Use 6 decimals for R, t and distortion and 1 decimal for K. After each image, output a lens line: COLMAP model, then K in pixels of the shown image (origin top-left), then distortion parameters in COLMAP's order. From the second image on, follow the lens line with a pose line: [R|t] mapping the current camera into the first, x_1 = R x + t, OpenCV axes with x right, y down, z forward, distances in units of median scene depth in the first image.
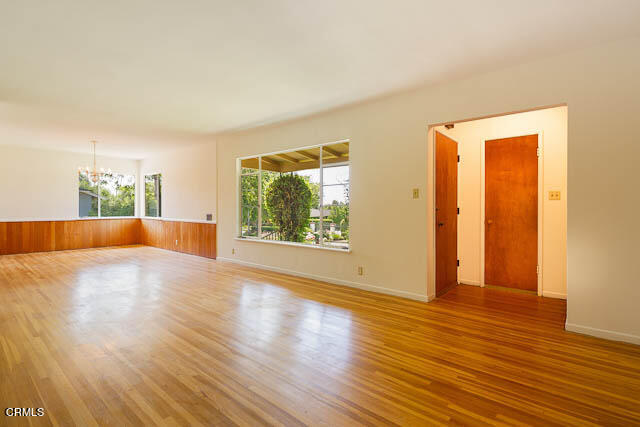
lens RADIAL K [[313.1, 0, 319.8], [0, 313.1, 205.9], [0, 0, 1]] dist [-0.000362, -0.000131]
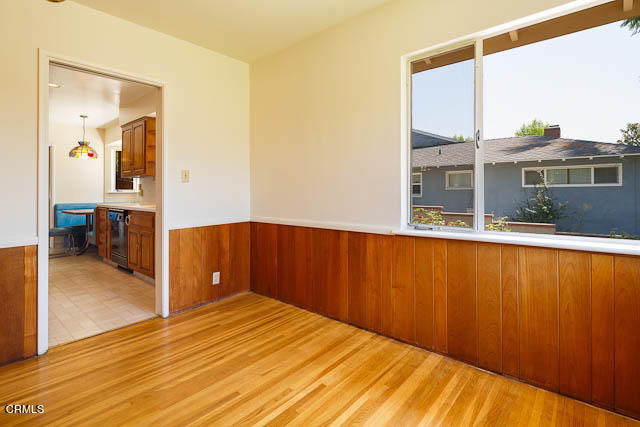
lens RADIAL K [[310.8, 0, 319.9], [0, 310.8, 184.5], [0, 0, 1]] dist [0.001367, 0.000095]
pose [[-0.016236, -0.014789, -0.999759, -0.509642], [0.014864, 0.999777, -0.015030, 0.003333], [0.999758, -0.015104, -0.016012, 0.962046]]
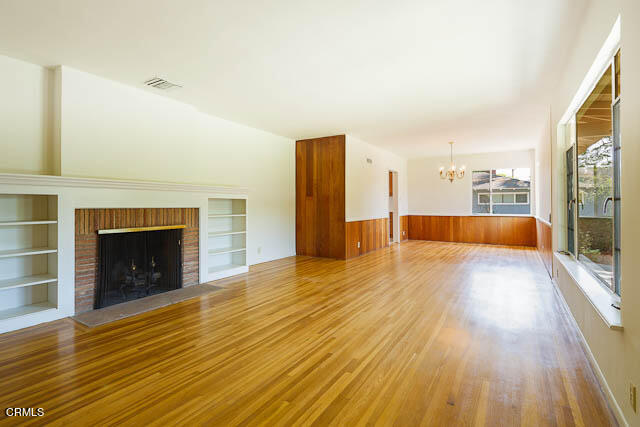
lens RADIAL K [[313.1, 0, 319.8], [0, 313.1, 205.9], [0, 0, 1]] dist [-0.000362, -0.000131]
pose [[0.146263, 0.001676, -0.989244, 0.221011], [0.007072, 0.999971, 0.002740, 0.003764], [0.989220, -0.007396, 0.146247, 0.340912]]
